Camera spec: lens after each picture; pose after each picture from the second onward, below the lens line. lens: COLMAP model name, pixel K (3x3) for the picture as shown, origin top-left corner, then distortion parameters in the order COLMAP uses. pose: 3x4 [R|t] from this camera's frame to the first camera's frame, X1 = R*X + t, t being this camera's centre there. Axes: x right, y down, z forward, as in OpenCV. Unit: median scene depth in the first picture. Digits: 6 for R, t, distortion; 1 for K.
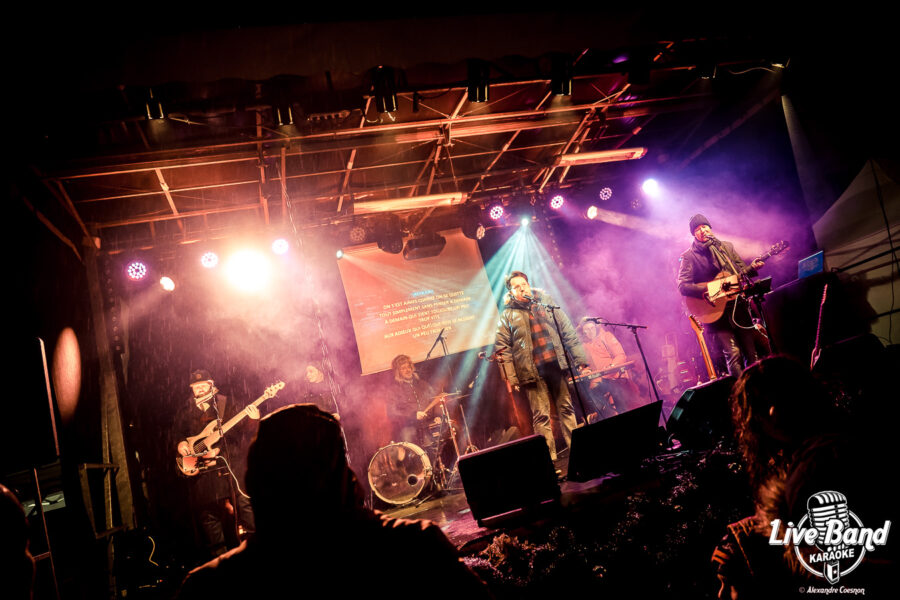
lens RADIAL K [[628.2, 0, 450.0], [0, 628.2, 300.0], [0, 0, 1]] dist [-0.002920, -0.000926]
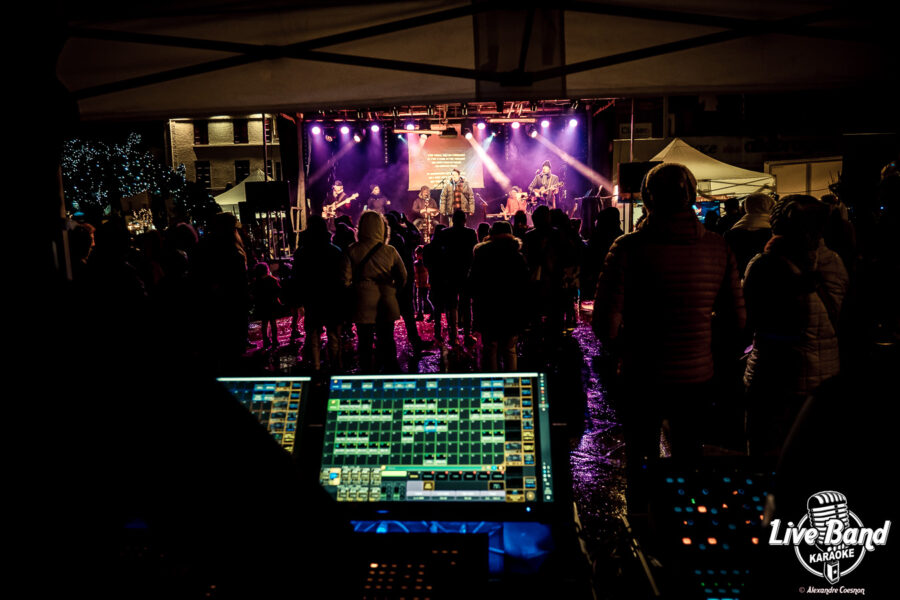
lens RADIAL K [[628.2, 0, 450.0], [0, 628.2, 300.0], [0, 0, 1]] dist [-0.002920, -0.000926]
pose [[0.946454, 0.254286, -0.198905, 0.600872], [-0.167305, 0.913257, 0.371444, -0.413754], [0.276104, -0.318277, 0.906899, -1.185437]]
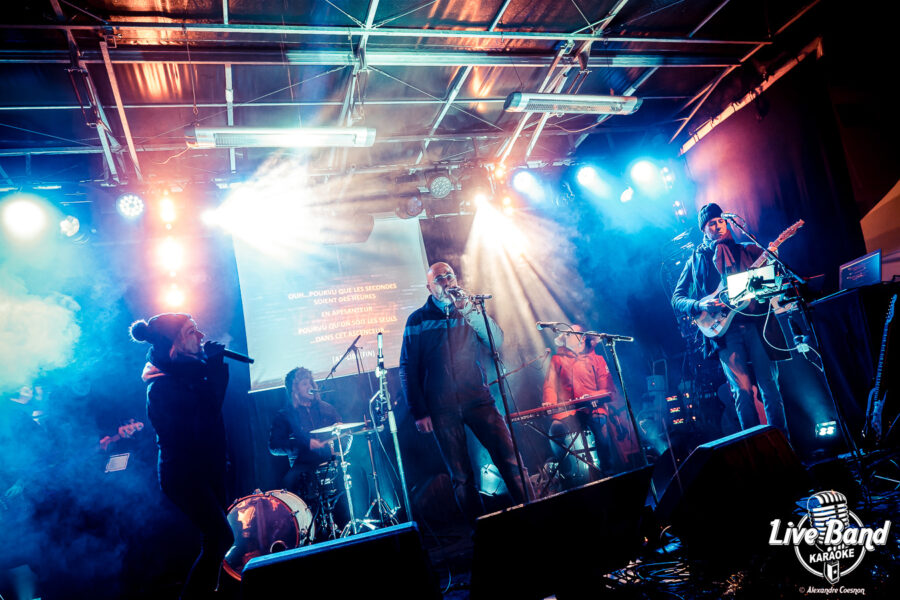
lens RADIAL K [[628.2, 0, 450.0], [0, 628.2, 300.0], [0, 0, 1]] dist [-0.002920, -0.000926]
pose [[0.998042, 0.058799, 0.021324, 0.096296], [-0.057919, 0.997528, -0.039789, 0.032972], [-0.023611, 0.038476, 0.998981, 0.307948]]
